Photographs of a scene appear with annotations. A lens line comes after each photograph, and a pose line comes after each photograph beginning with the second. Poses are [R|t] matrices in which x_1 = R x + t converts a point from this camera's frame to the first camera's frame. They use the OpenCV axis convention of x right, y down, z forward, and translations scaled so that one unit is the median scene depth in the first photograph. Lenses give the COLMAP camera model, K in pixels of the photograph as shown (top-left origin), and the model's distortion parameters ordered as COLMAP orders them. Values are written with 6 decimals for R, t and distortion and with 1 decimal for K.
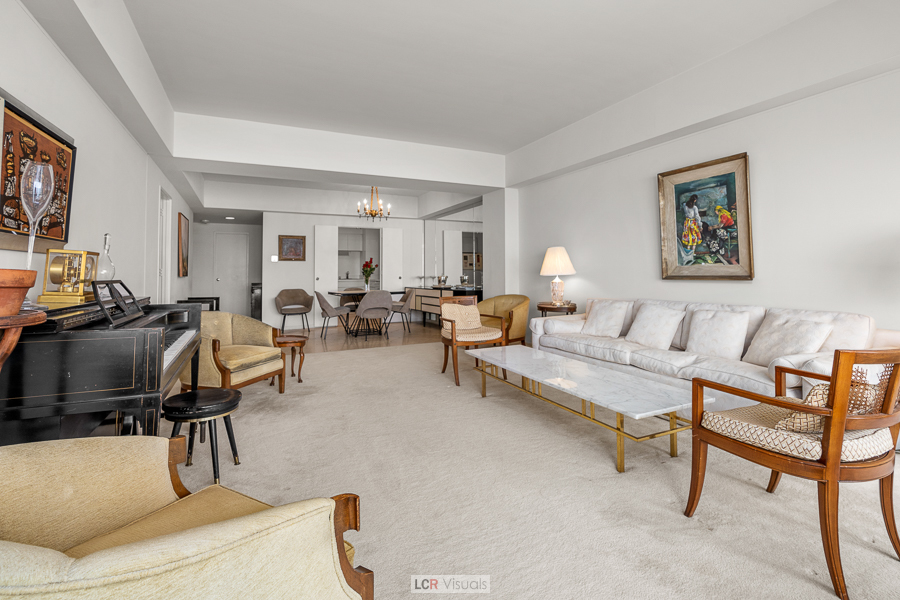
lens RADIAL K [[418.6, 0, 449.7], [0, 418.6, 256.4], [0, 0, 1]] dist [-0.000798, 0.000172]
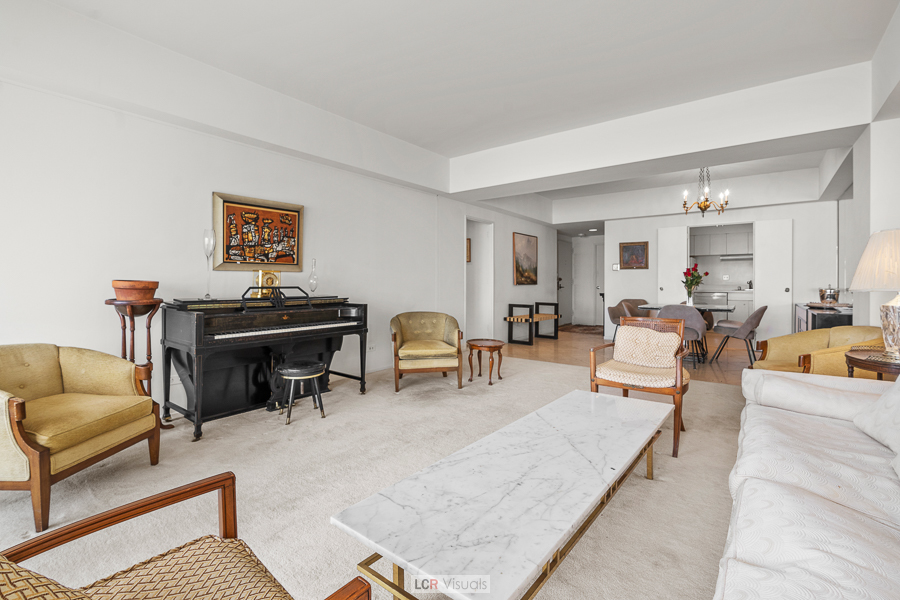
lens RADIAL K [[410.2, 0, 453.8], [0, 410.2, 284.6], [0, 0, 1]] dist [-0.002034, 0.000321]
pose [[0.459416, 0.011739, -0.888144, 0.269901], [0.032089, 0.999041, 0.029804, 0.005212], [0.887642, -0.042192, 0.458598, 0.226317]]
